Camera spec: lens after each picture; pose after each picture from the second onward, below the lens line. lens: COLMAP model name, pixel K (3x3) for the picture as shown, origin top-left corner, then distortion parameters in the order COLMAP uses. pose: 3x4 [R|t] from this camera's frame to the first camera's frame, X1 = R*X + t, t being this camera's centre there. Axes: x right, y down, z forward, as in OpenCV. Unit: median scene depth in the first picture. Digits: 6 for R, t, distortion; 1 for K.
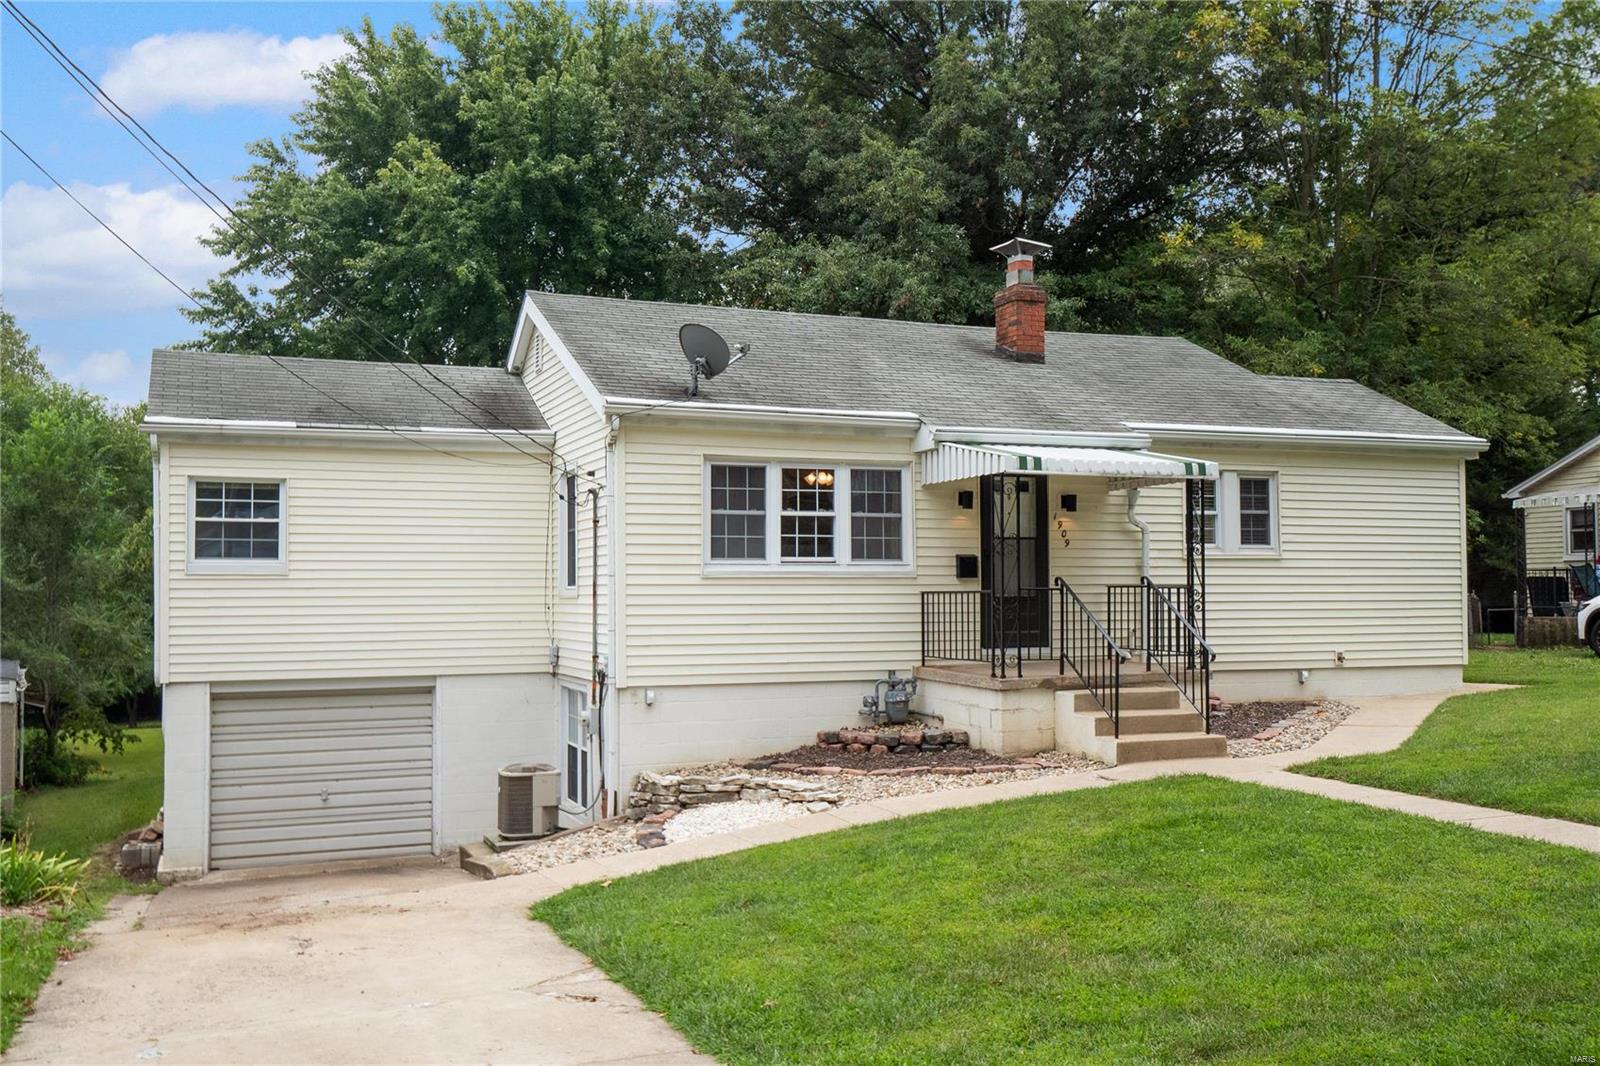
lens RADIAL K [[1504.1, 0, 800.0], [0, 1504.1, 533.0], [0, 0, 1]] dist [0.008518, 0.002864]
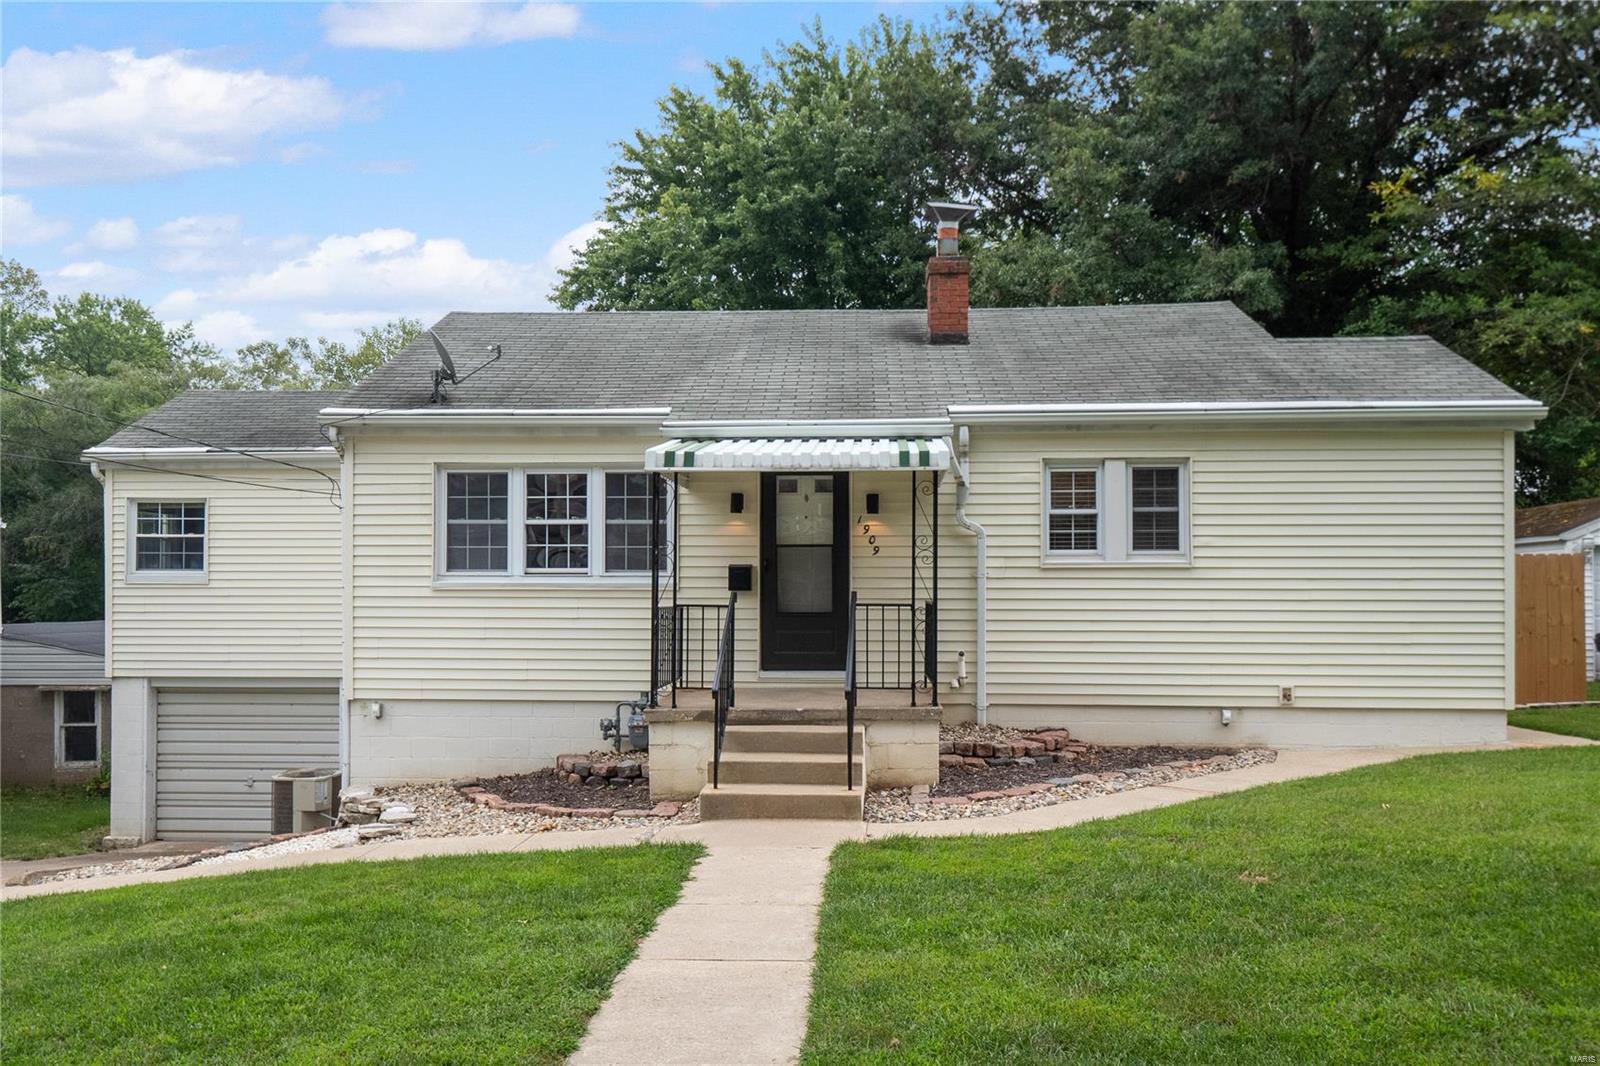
lens RADIAL K [[1308.0, 0, 802.8], [0, 1308.0, 571.7], [0, 0, 1]] dist [0.002344, 0.000168]
pose [[0.897091, -0.000175, -0.441846, 0.491135], [0.011390, 0.999677, 0.022728, 0.001409], [0.441700, -0.025421, 0.896803, 0.324696]]
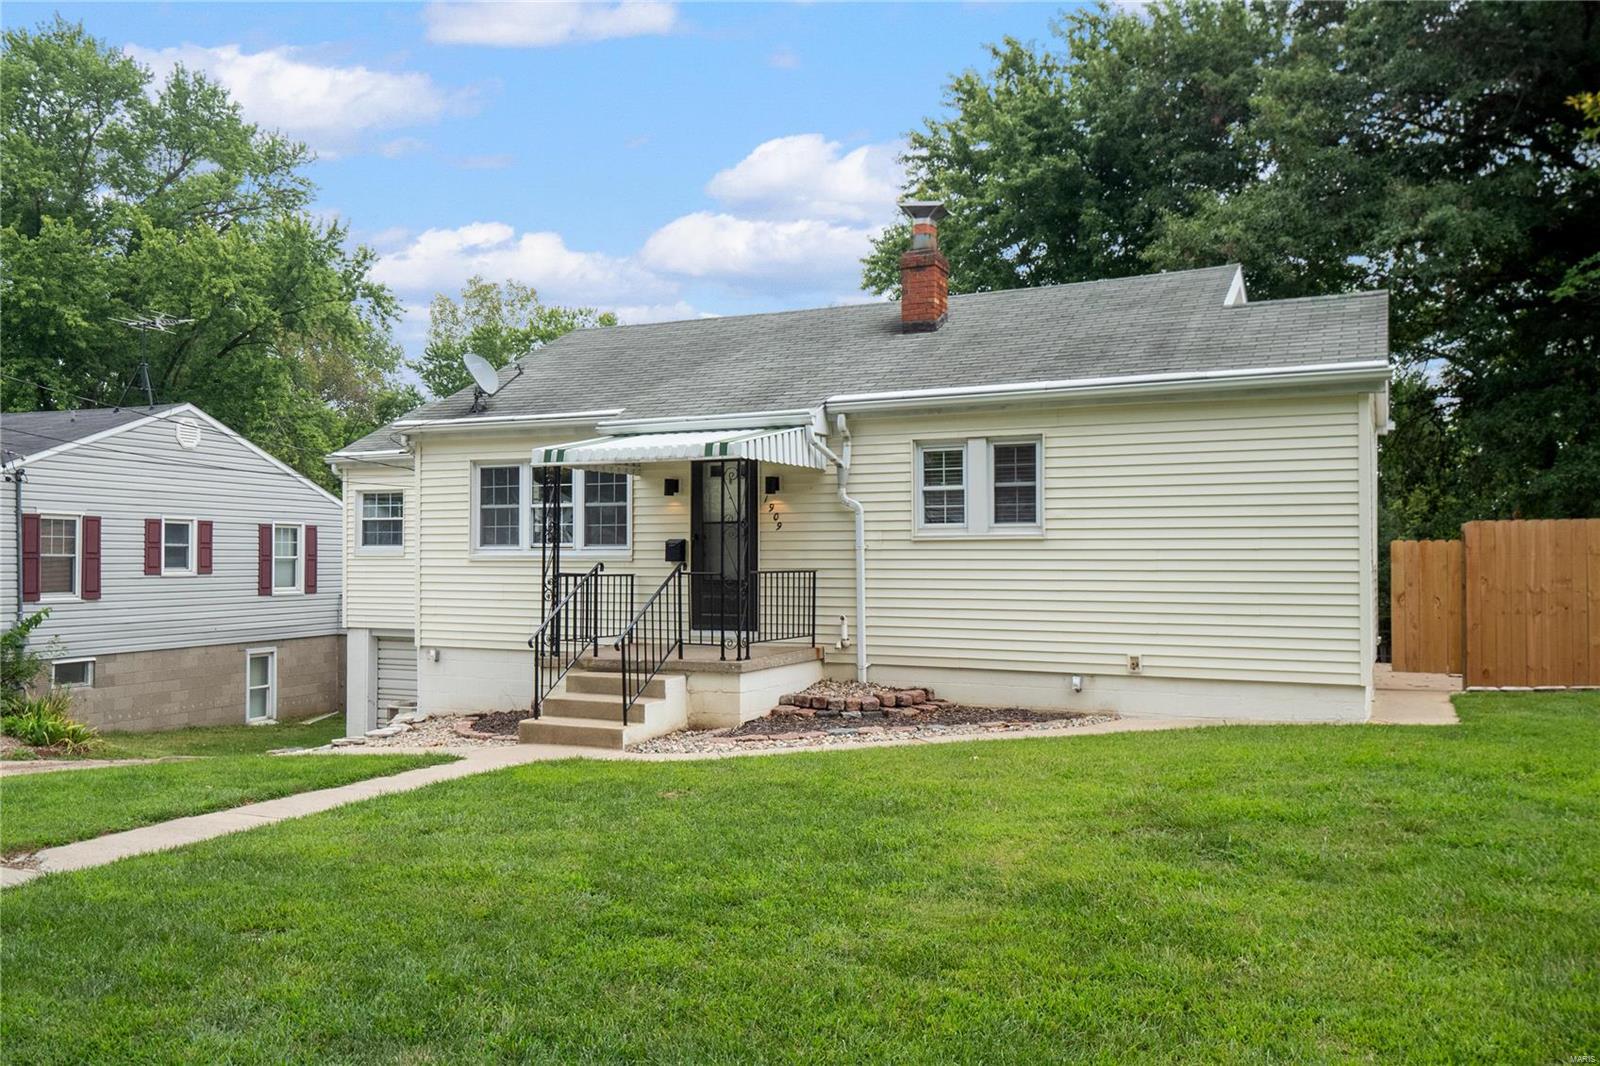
lens RADIAL K [[1362.1, 0, 800.0], [0, 1362.1, 533.0], [0, 0, 1]] dist [-0.001371, -0.008732]
pose [[0.640117, -0.009869, -0.768214, 0.903782], [0.026305, 0.999613, 0.009077, 0.003737], [0.767827, -0.026019, 0.640129, 0.463930]]
